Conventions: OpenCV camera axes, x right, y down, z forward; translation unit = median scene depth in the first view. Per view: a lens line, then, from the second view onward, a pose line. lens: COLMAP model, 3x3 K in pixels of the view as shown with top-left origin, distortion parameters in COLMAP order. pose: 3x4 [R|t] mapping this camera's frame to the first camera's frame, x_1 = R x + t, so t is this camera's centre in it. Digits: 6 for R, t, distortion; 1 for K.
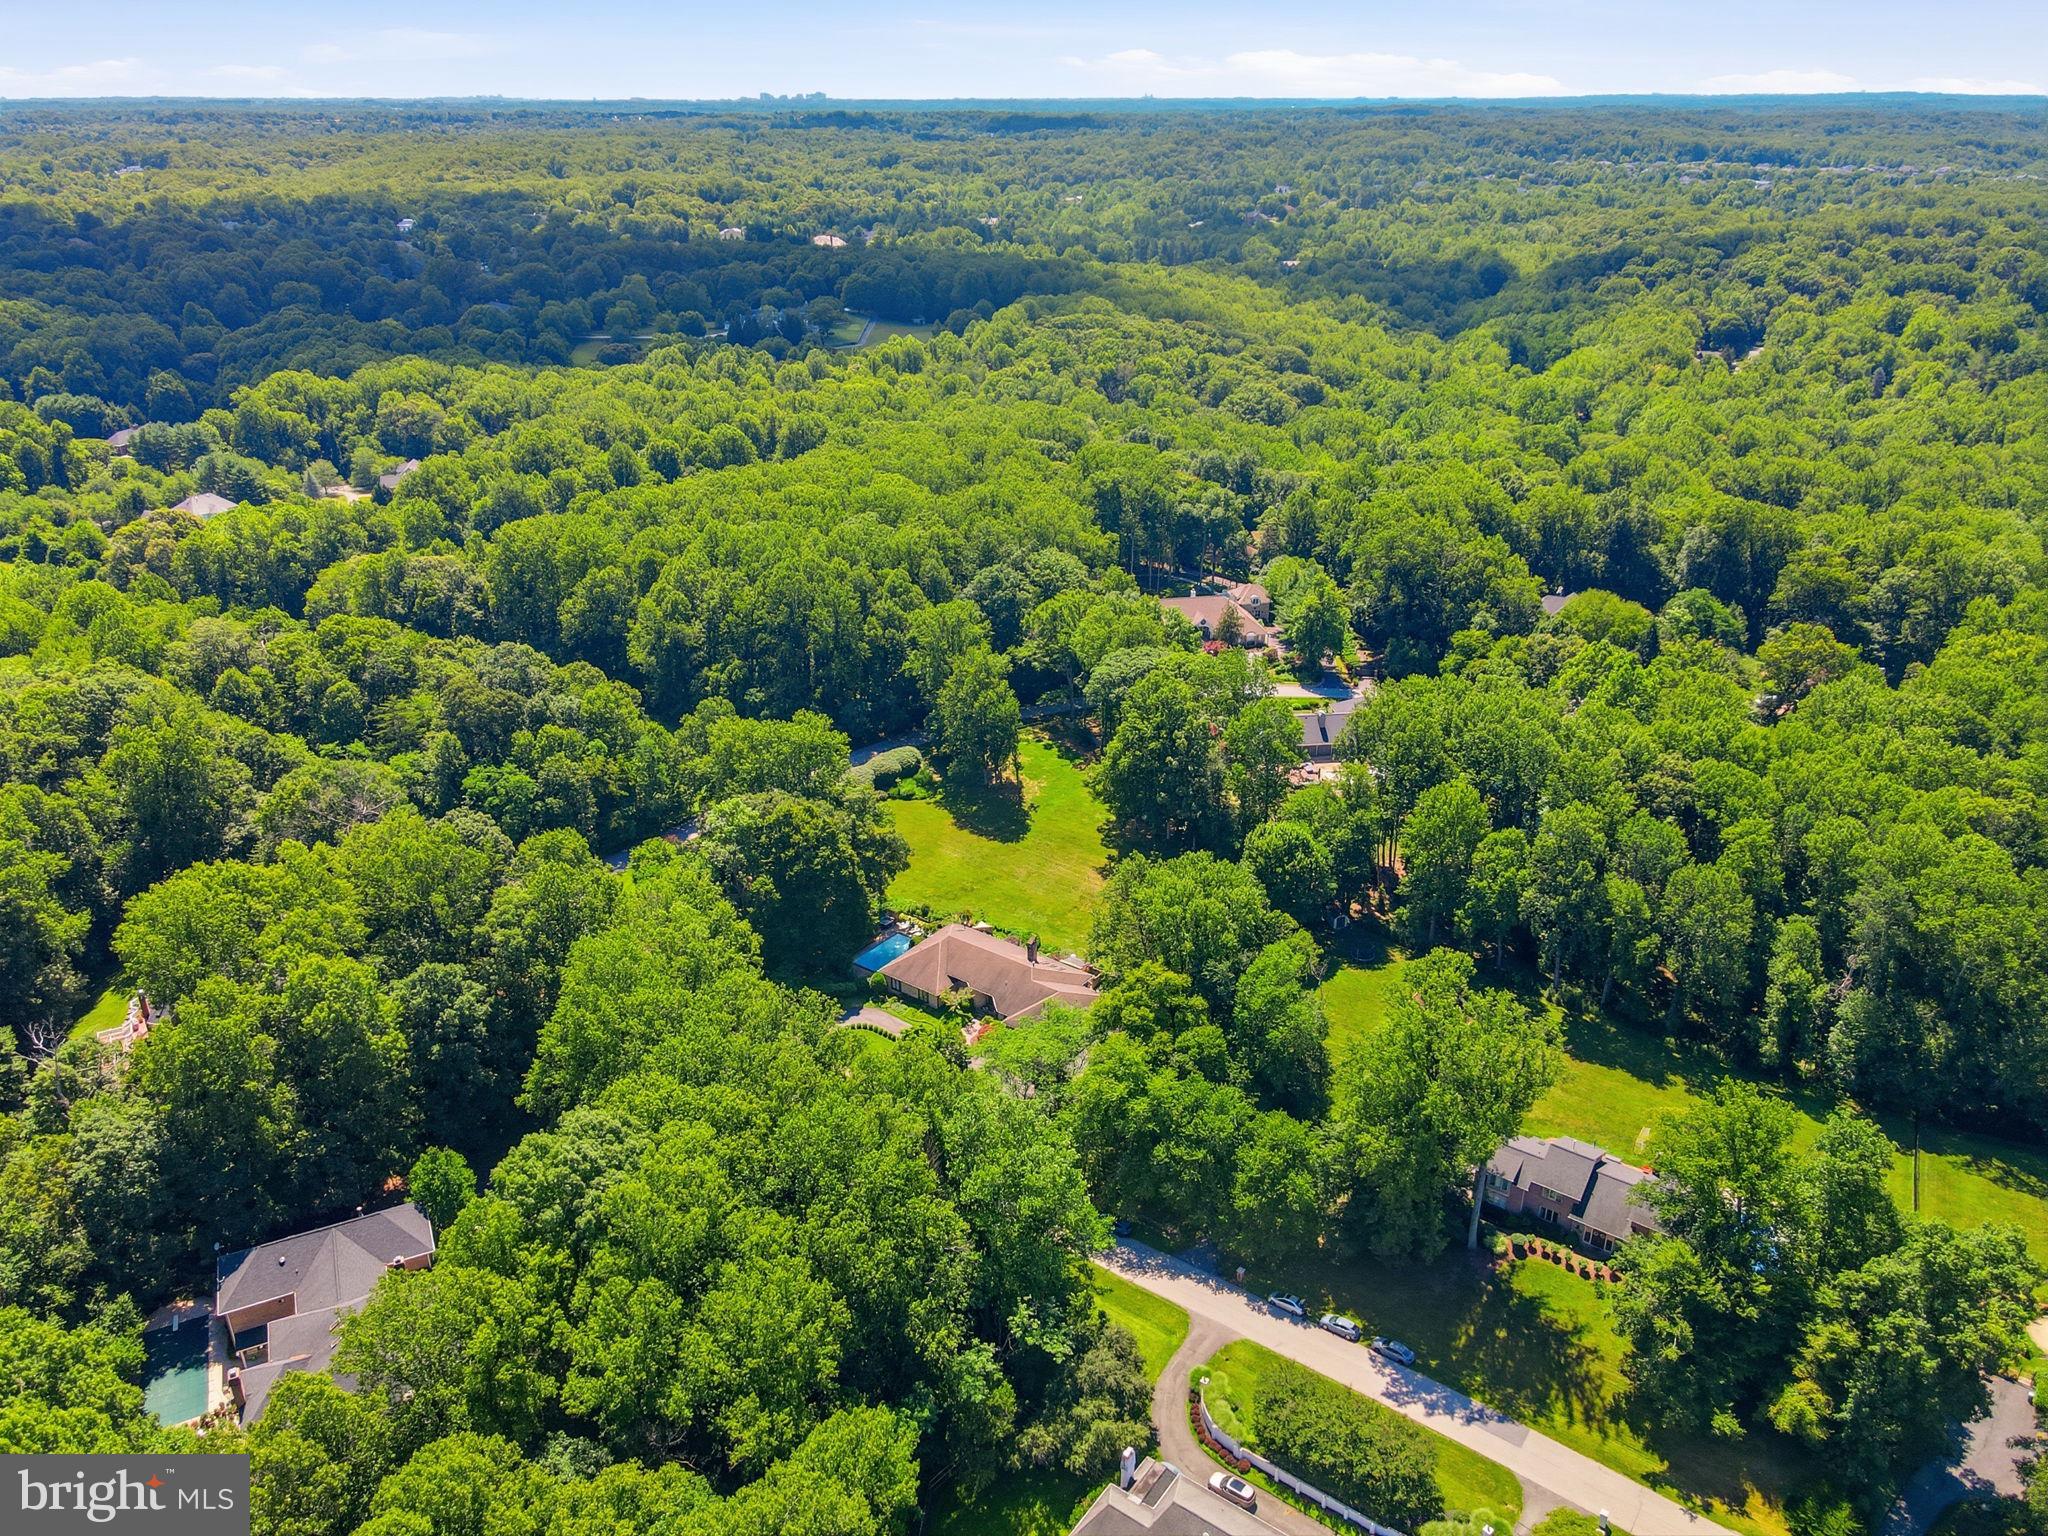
lens RADIAL K [[1502.4, 0, 1024.2], [0, 1502.4, 784.4], [0, 0, 1]] dist [0.003882, 0.019518]
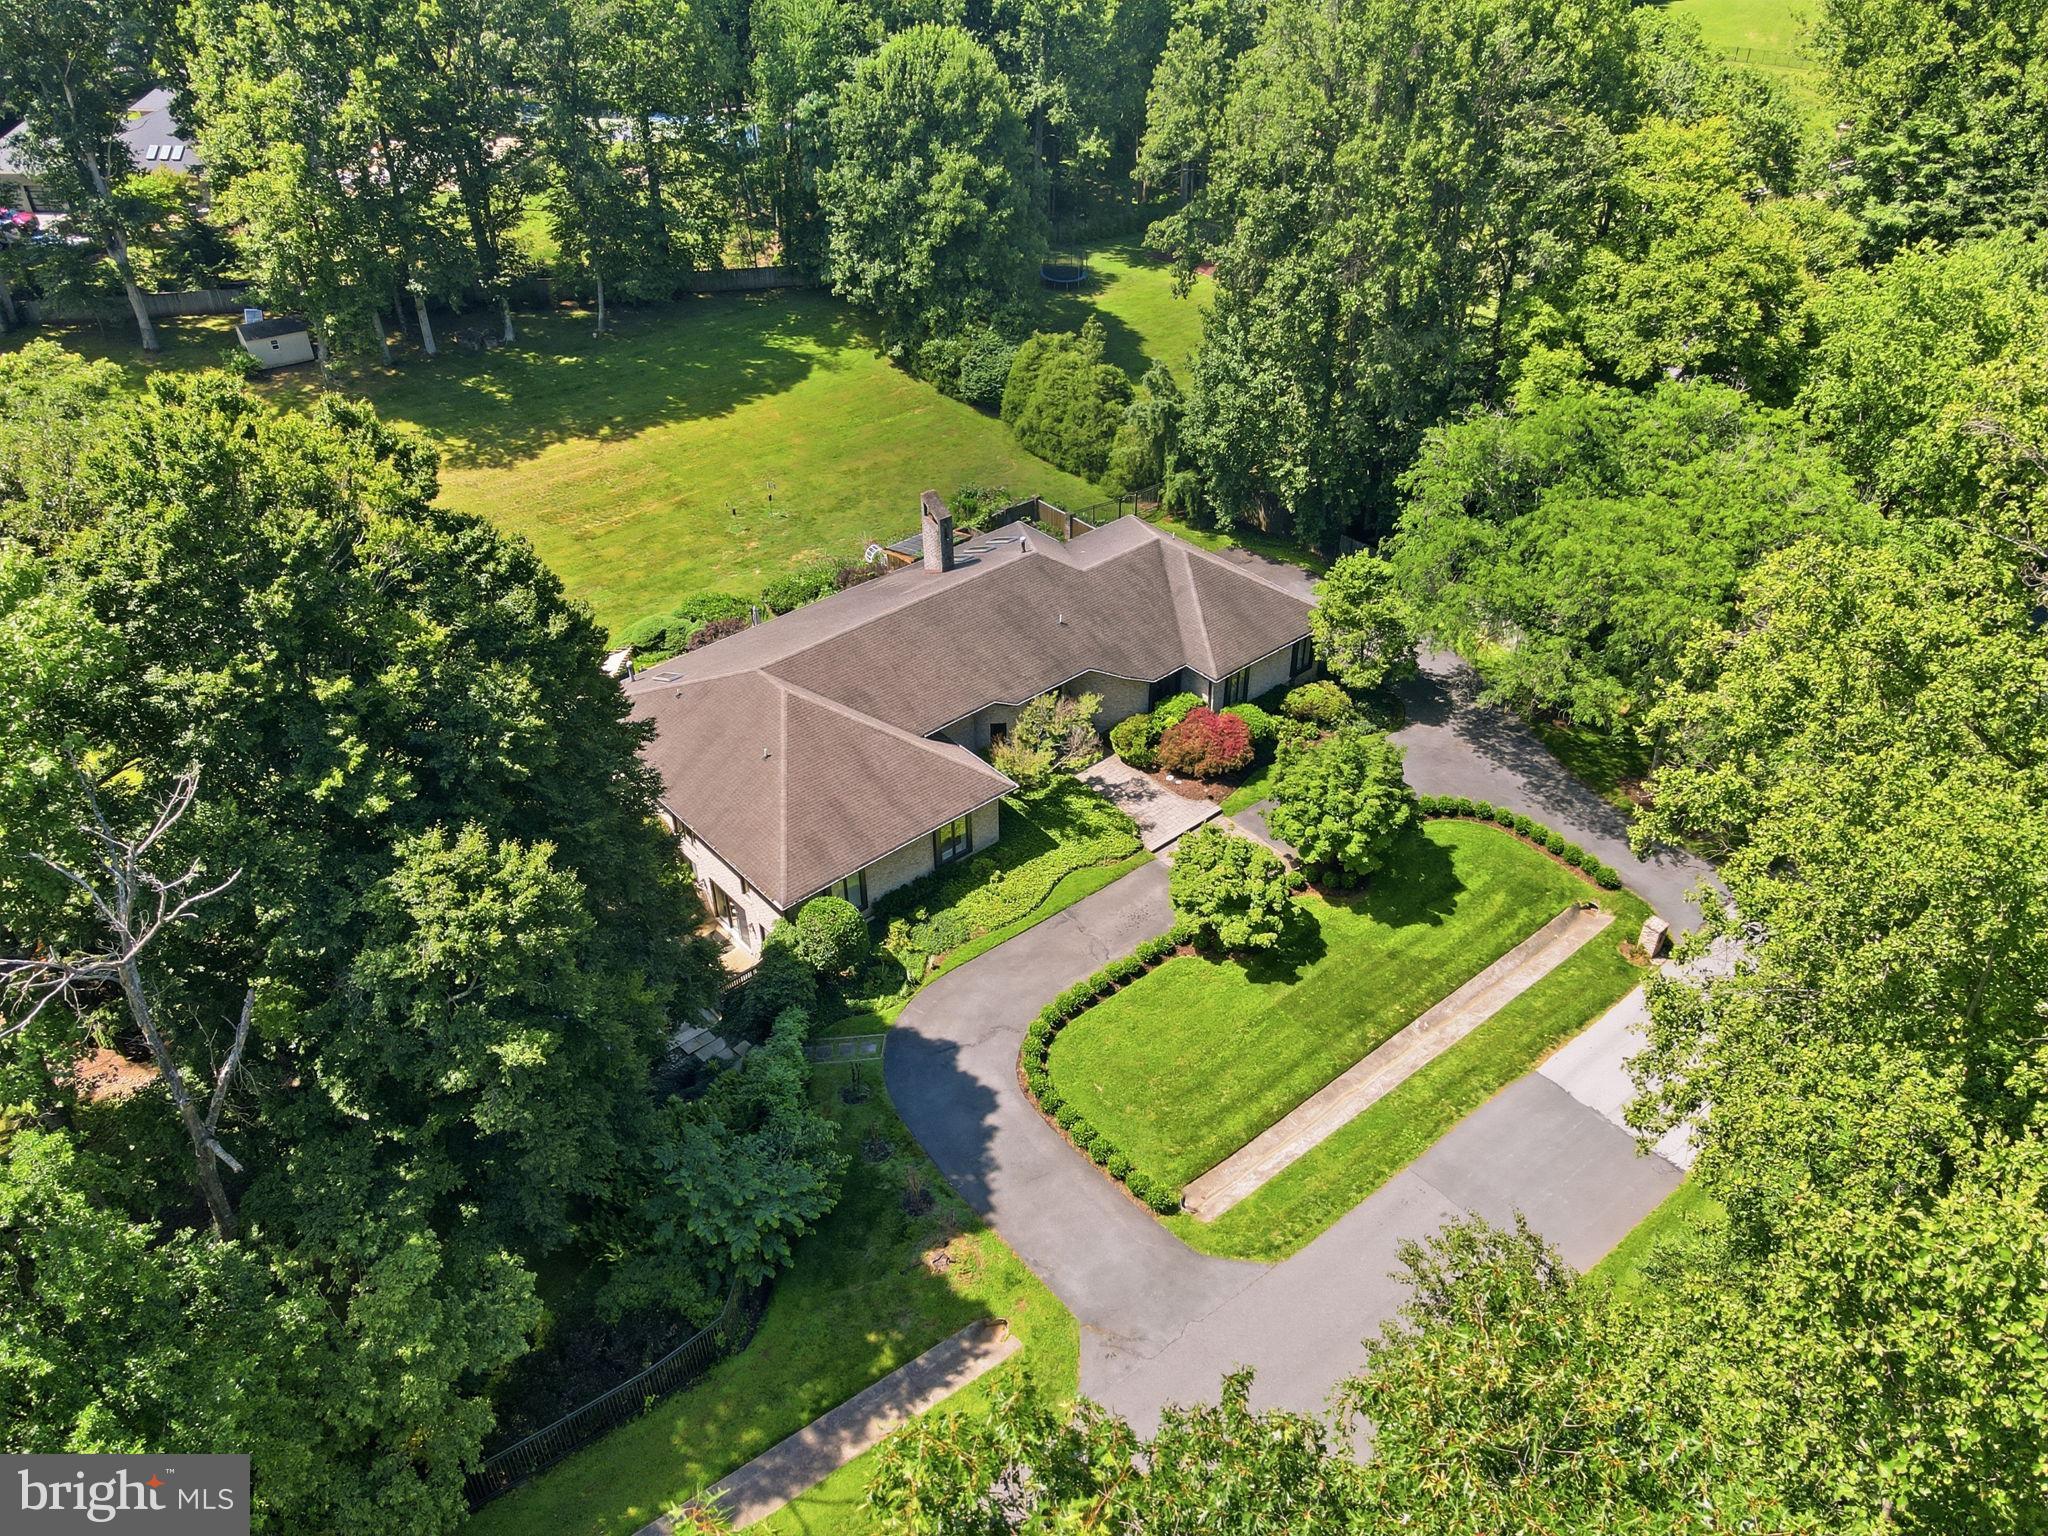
lens RADIAL K [[1502.4, 0, 1018.8], [0, 1502.4, 766.3], [0, 0, 1]] dist [0.003882, 0.019518]
pose [[0.226432, -0.574389, 0.786642, -0.275400], [0.421522, 0.785860, 0.452485, 0.009932], [-0.878093, 0.229129, 0.420061, 0.874802]]
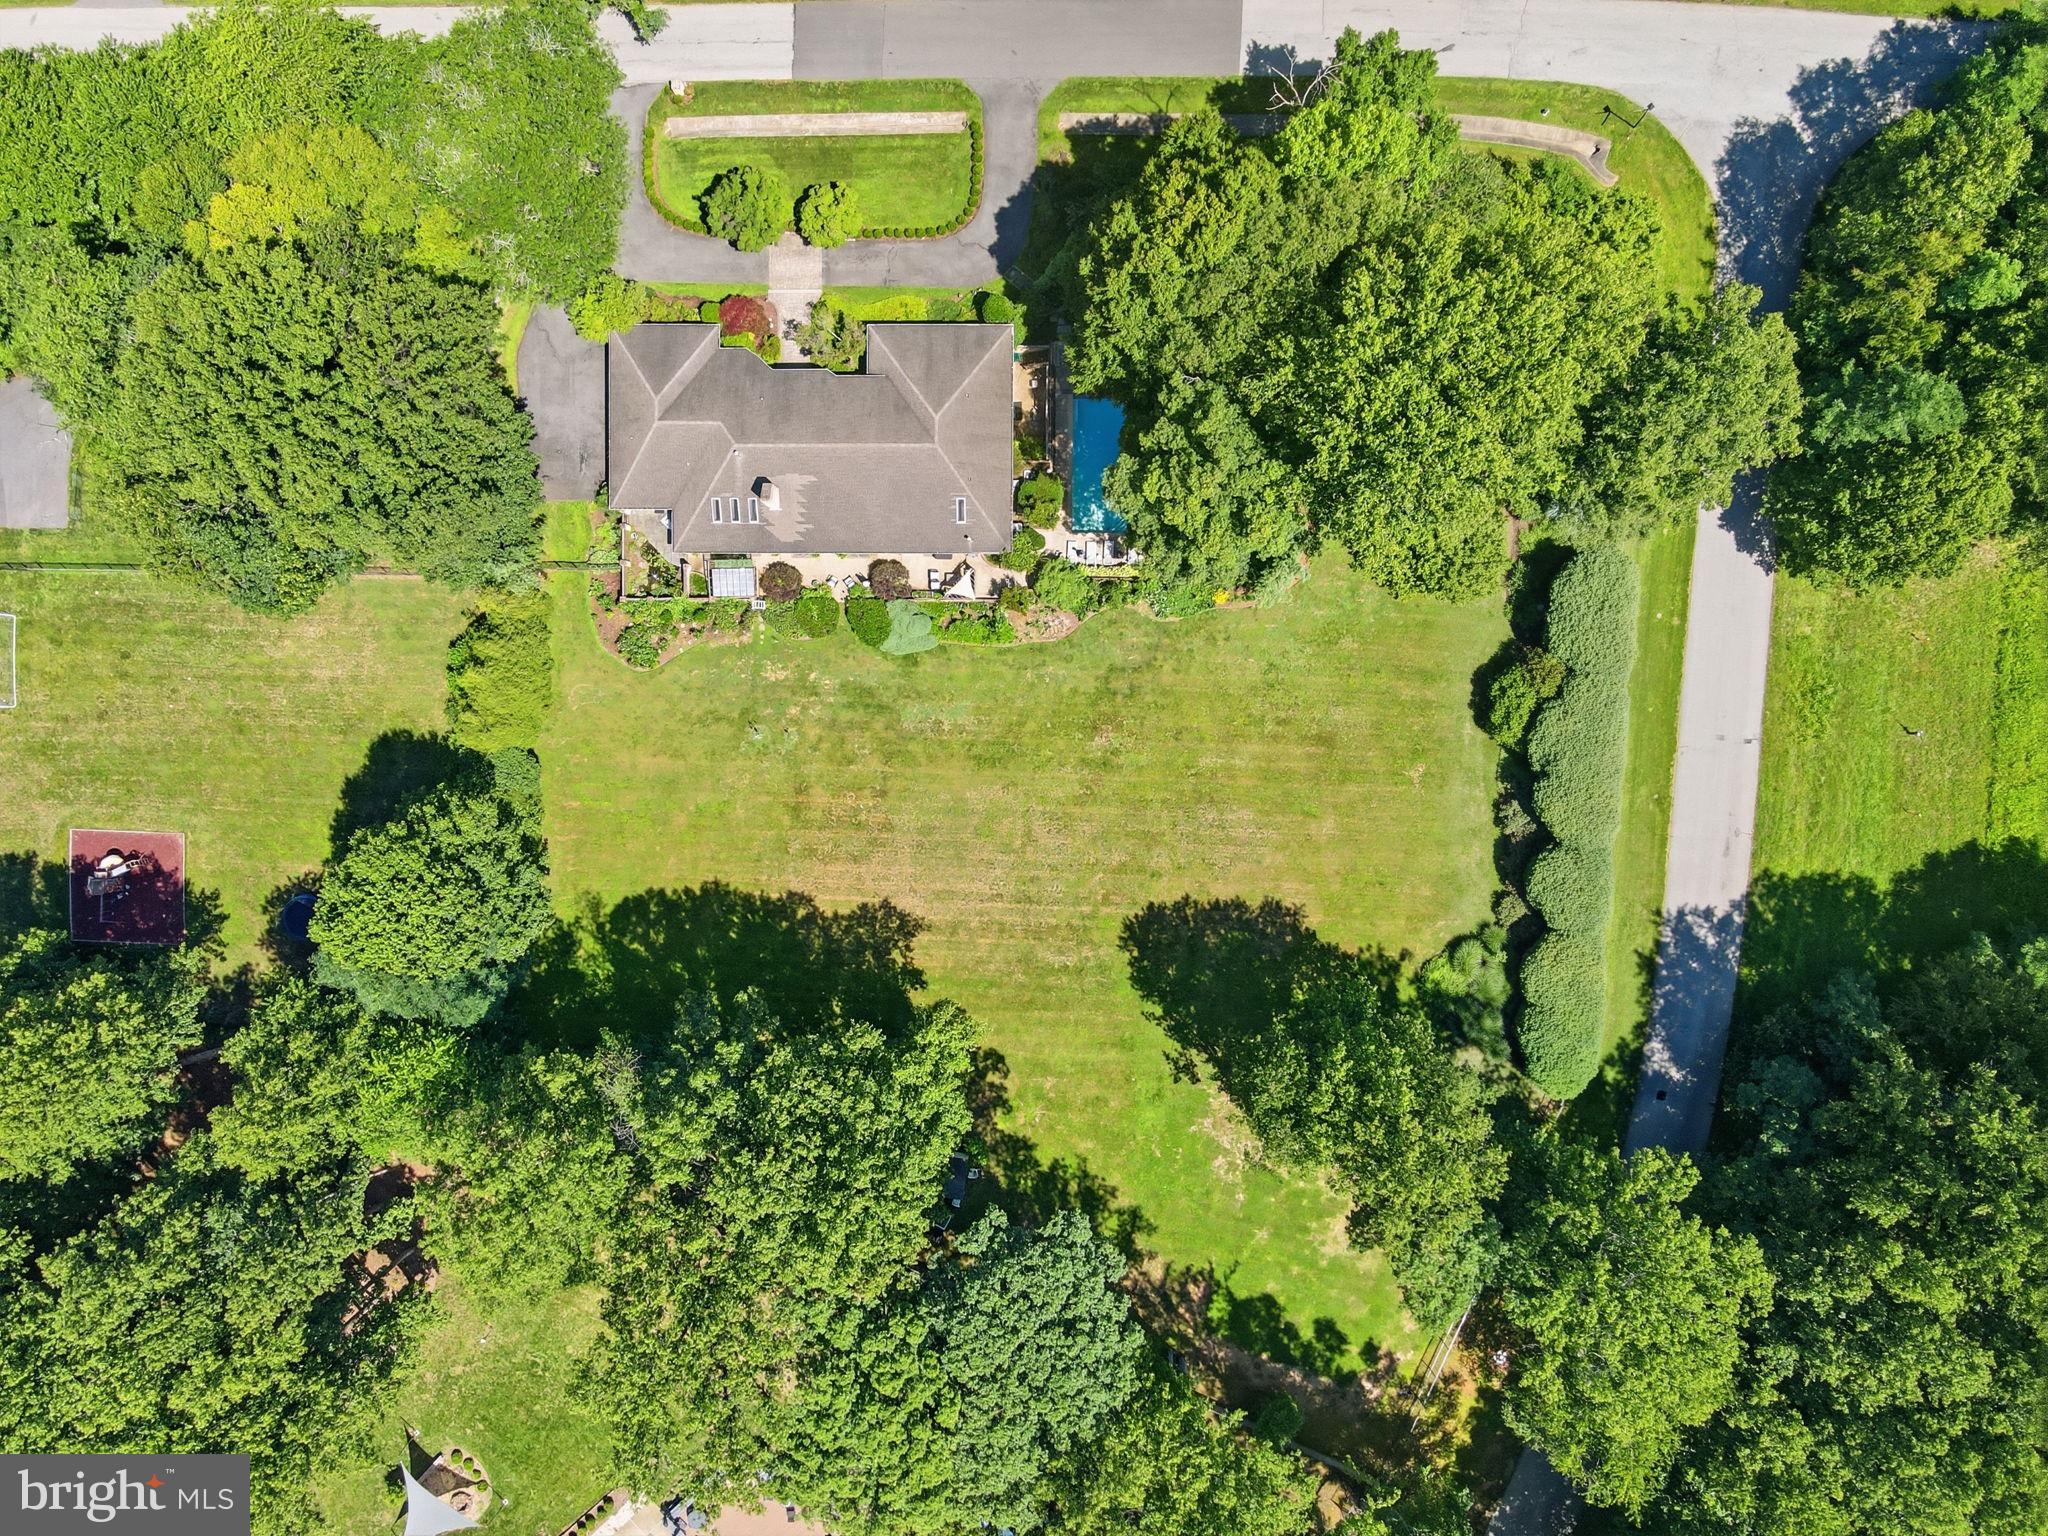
lens RADIAL K [[1502.4, 0, 1025.3], [0, 1502.4, 764.1], [0, 0, 1]] dist [0.003882, 0.019518]
pose [[-0.806101, 0.590260, 0.042357, -0.033267], [-0.224211, -0.370870, 0.901213, -0.415544], [0.547659, 0.716972, 0.431301, 0.904410]]
